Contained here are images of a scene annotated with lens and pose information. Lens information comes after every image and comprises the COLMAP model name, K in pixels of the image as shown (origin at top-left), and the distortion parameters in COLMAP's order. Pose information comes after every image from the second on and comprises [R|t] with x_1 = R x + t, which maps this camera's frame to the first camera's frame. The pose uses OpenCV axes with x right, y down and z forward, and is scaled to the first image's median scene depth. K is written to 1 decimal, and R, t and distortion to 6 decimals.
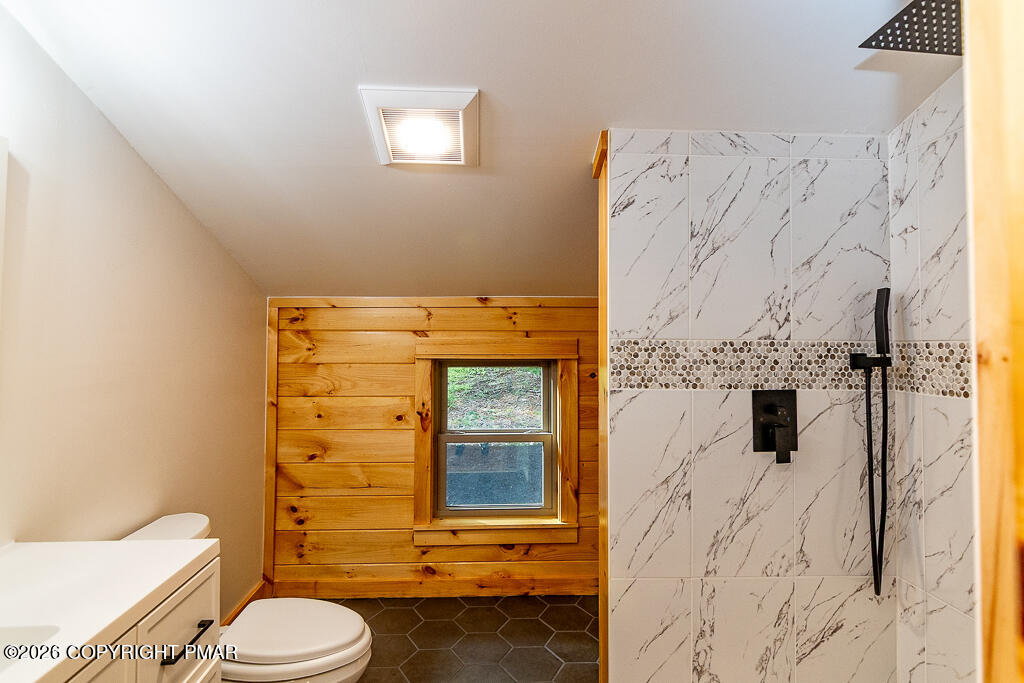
lens RADIAL K [[525.8, 0, 513.1], [0, 525.8, 341.1], [0, 0, 1]] dist [0.001248, 0.001313]
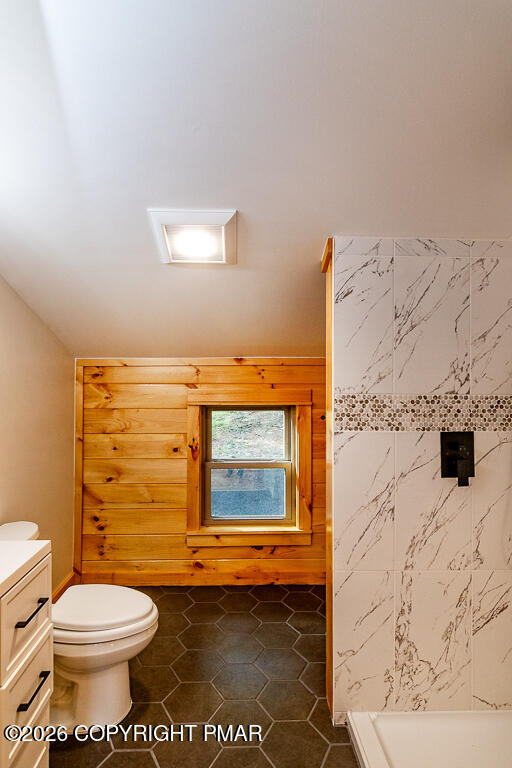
lens RADIAL K [[444.3, 0, 253.6], [0, 444.3, 383.1], [0, 0, 1]] dist [0.003854, -0.002619]
pose [[0.999865, -0.001570, -0.016379, -0.002900], [0.001809, 0.999893, 0.014546, -0.047083], [0.016354, -0.014573, 0.999760, -0.134918]]
